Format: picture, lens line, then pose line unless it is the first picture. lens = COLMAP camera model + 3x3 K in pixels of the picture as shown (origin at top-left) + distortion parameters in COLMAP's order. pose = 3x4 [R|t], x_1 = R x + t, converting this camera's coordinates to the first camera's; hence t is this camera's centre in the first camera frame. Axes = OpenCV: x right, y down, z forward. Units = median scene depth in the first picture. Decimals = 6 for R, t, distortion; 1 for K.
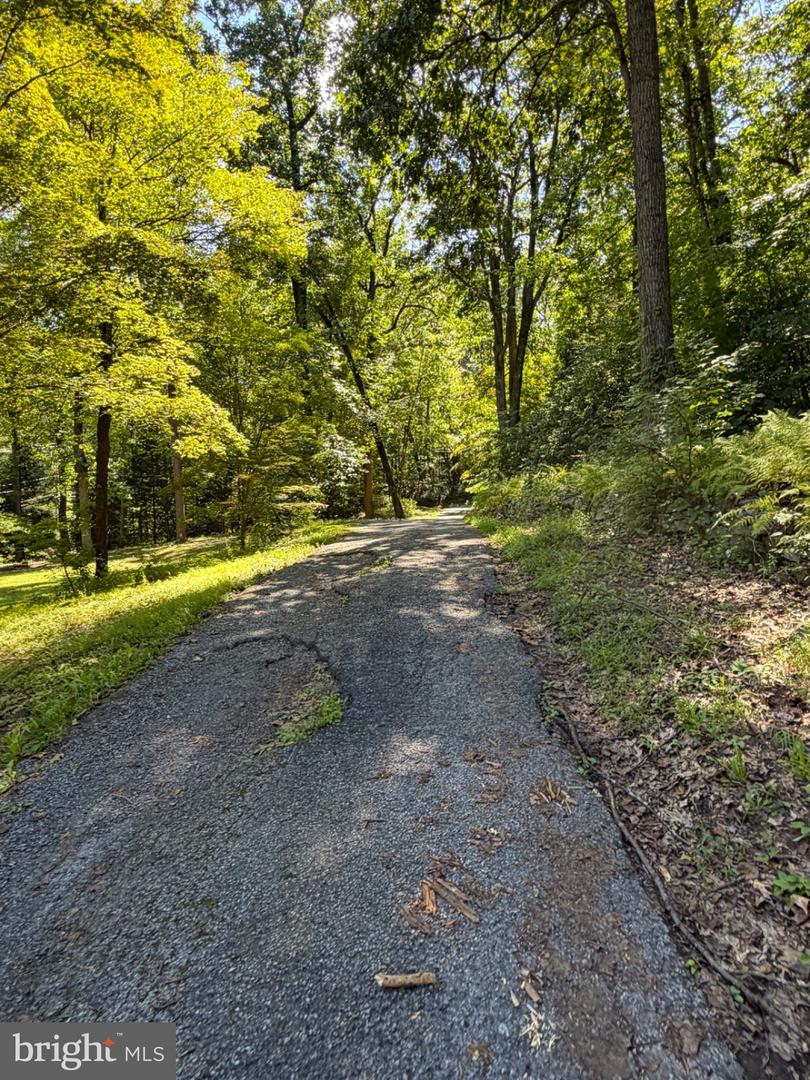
lens RADIAL K [[649.6, 0, 405.0], [0, 649.6, 539.7], [0, 0, 1]] dist [0.008028, 0.001015]
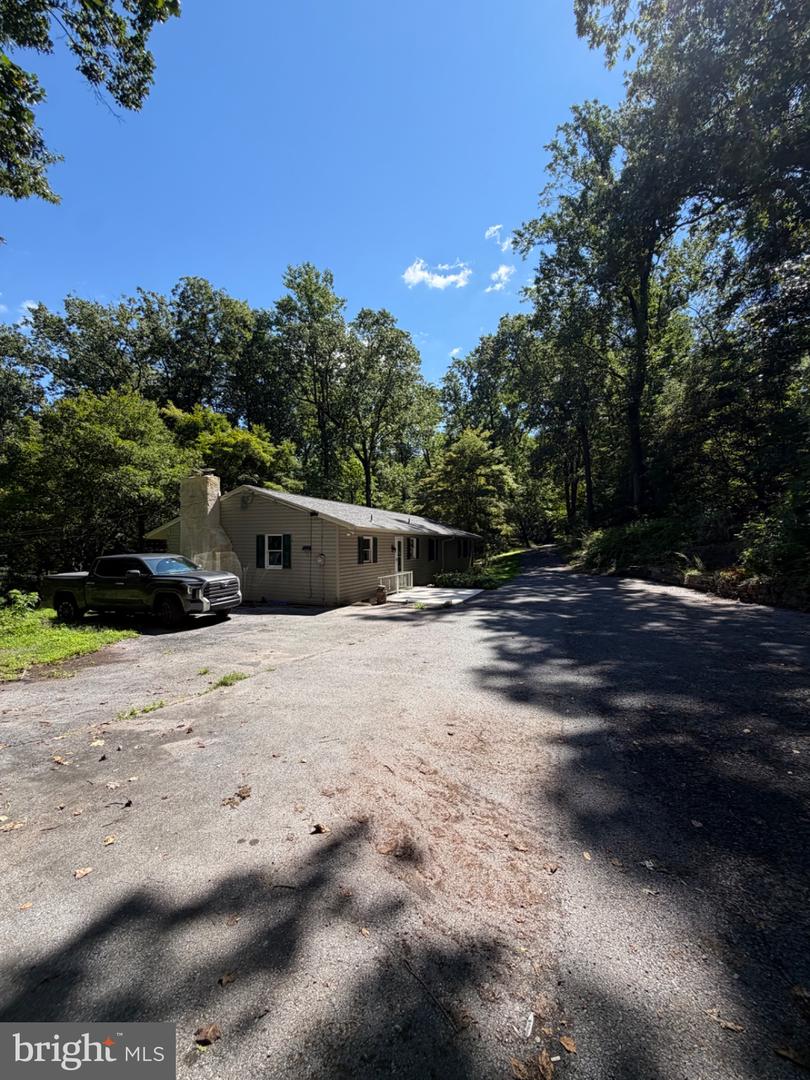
lens RADIAL K [[427.2, 0, 401.9], [0, 427.2, 547.4], [0, 0, 1]] dist [-0.003433, 0.000339]
pose [[0.966684, -0.002254, -0.255963, -0.050916], [-0.008950, 0.999052, -0.042597, 0.037367], [0.255816, 0.043468, 0.965748, -0.718456]]
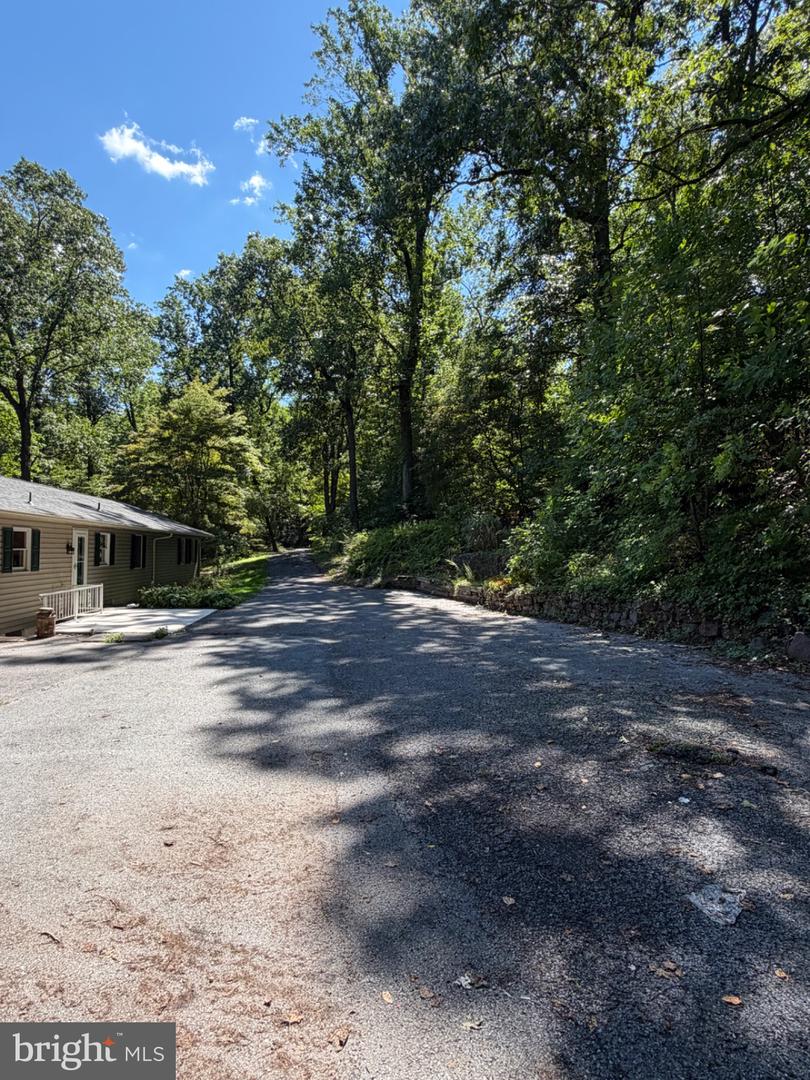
lens RADIAL K [[573.9, 0, 398.7], [0, 573.9, 545.5], [0, 0, 1]] dist [-0.001857, 0.000294]
pose [[0.970658, 0.019555, 0.239667, -0.054394], [-0.005962, 0.998339, -0.057311, 0.038130], [-0.240390, 0.054200, 0.969162, -0.706567]]
